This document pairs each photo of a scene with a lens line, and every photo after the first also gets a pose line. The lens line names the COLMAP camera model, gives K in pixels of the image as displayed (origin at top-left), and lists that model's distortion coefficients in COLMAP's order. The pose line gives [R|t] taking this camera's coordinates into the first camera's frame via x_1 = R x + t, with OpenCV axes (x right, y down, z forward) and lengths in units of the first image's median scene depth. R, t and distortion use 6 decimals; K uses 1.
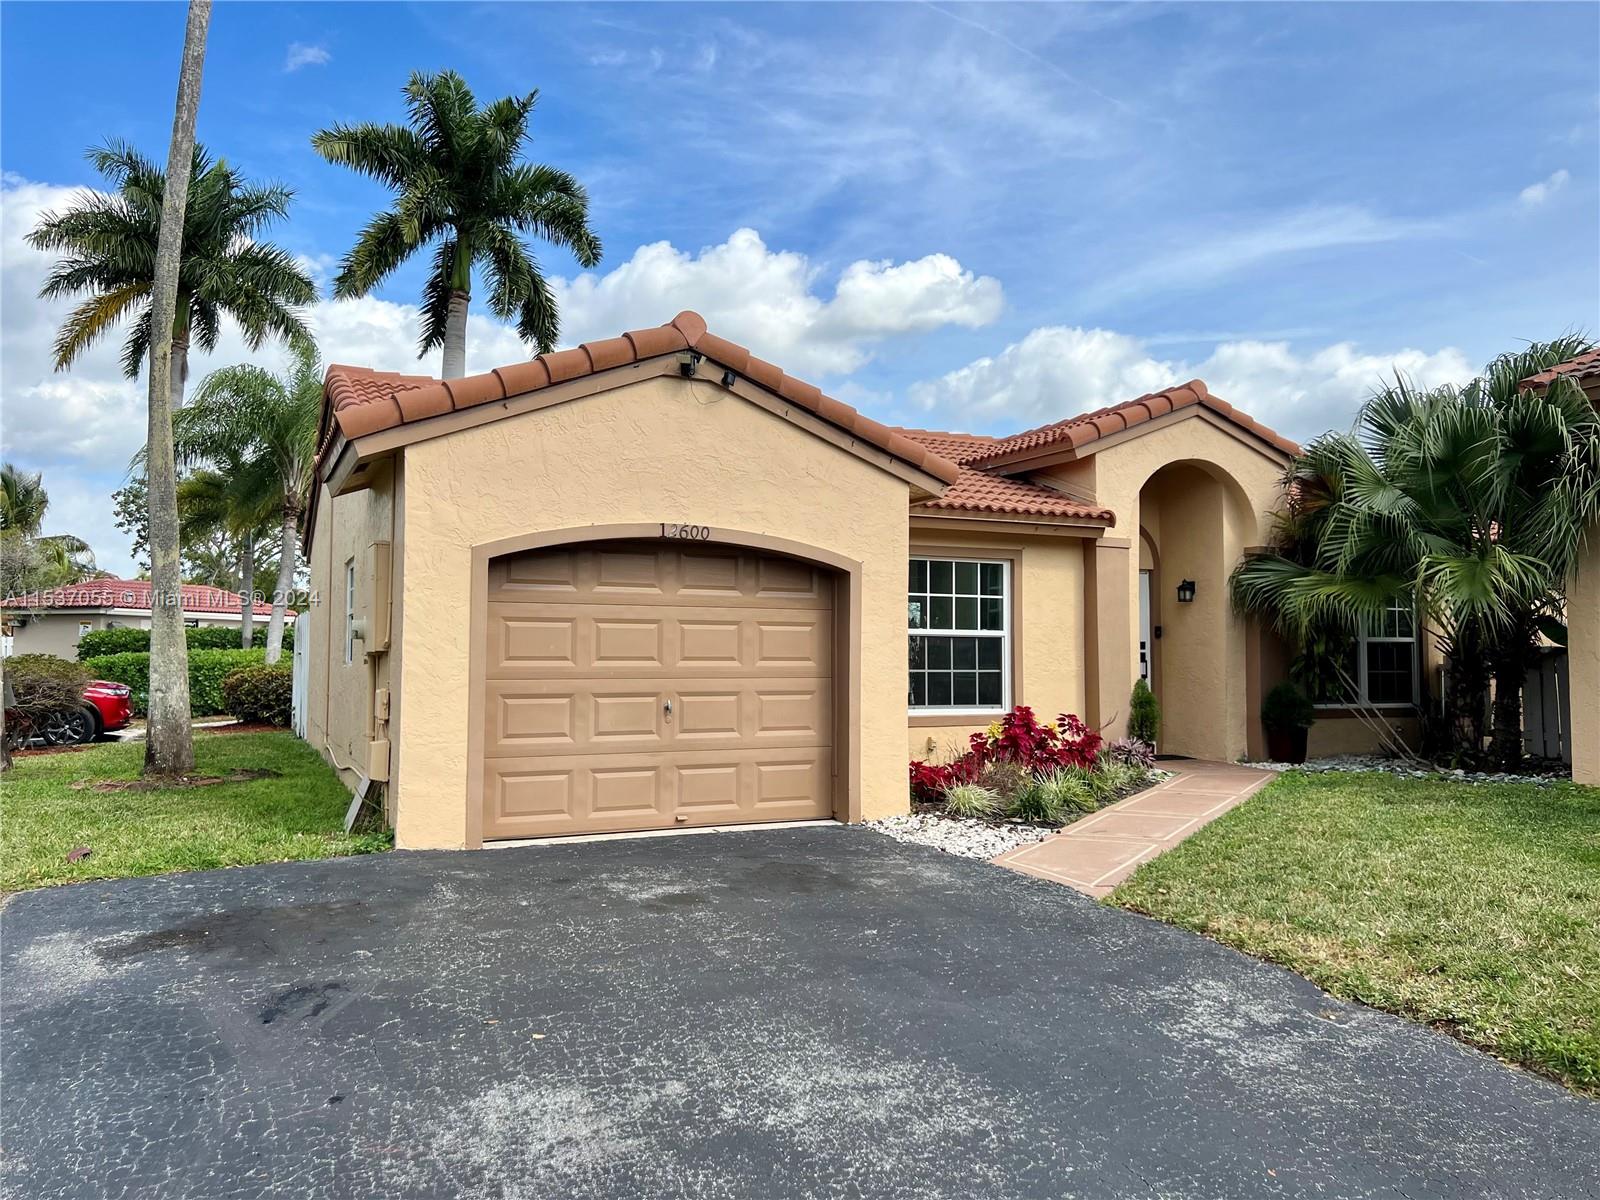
lens RADIAL K [[1202.5, 0, 800.0], [0, 1202.5, 600.0], [0, 0, 1]] dist [0.060108, -0.081981]
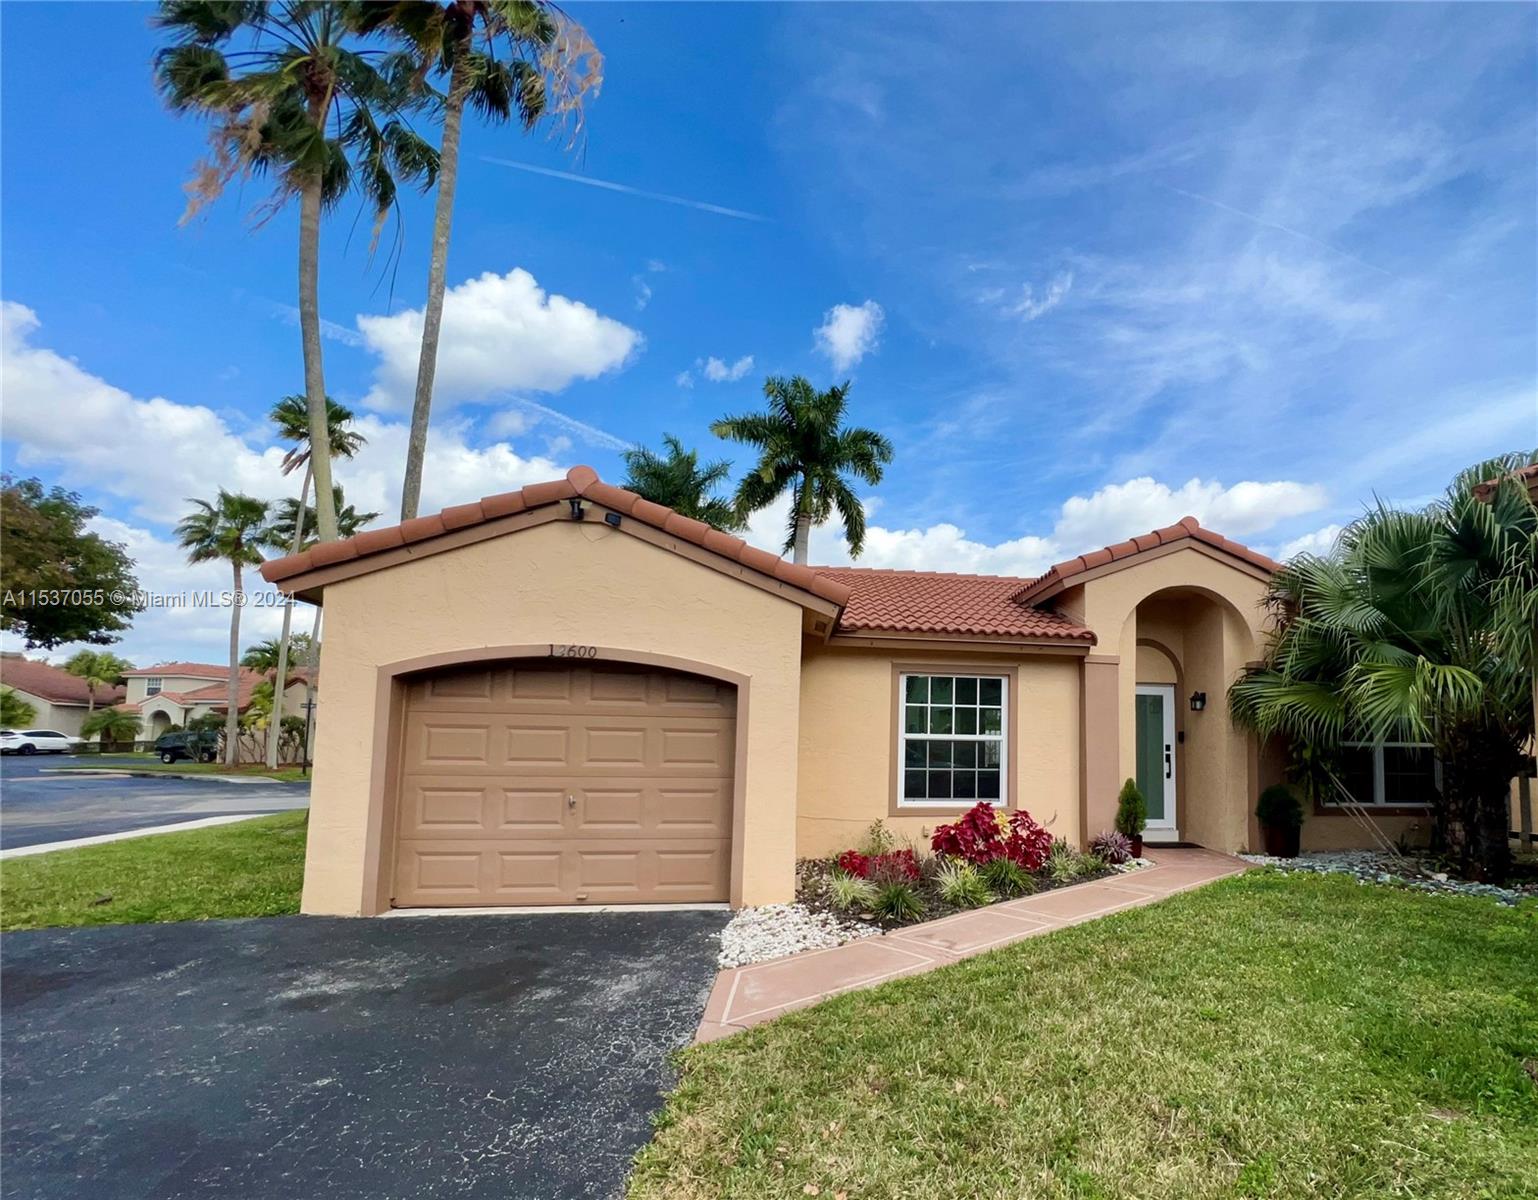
lens RADIAL K [[758.3, 0, 915.3], [0, 758.3, 687.4], [0, 0, 1]] dist [-0.022384, 0.000042]
pose [[0.962699, -0.010216, -0.270381, 0.288184], [0.002045, 0.999533, -0.030485, 0.000784], [0.270566, 0.028795, 0.962271, 0.264819]]
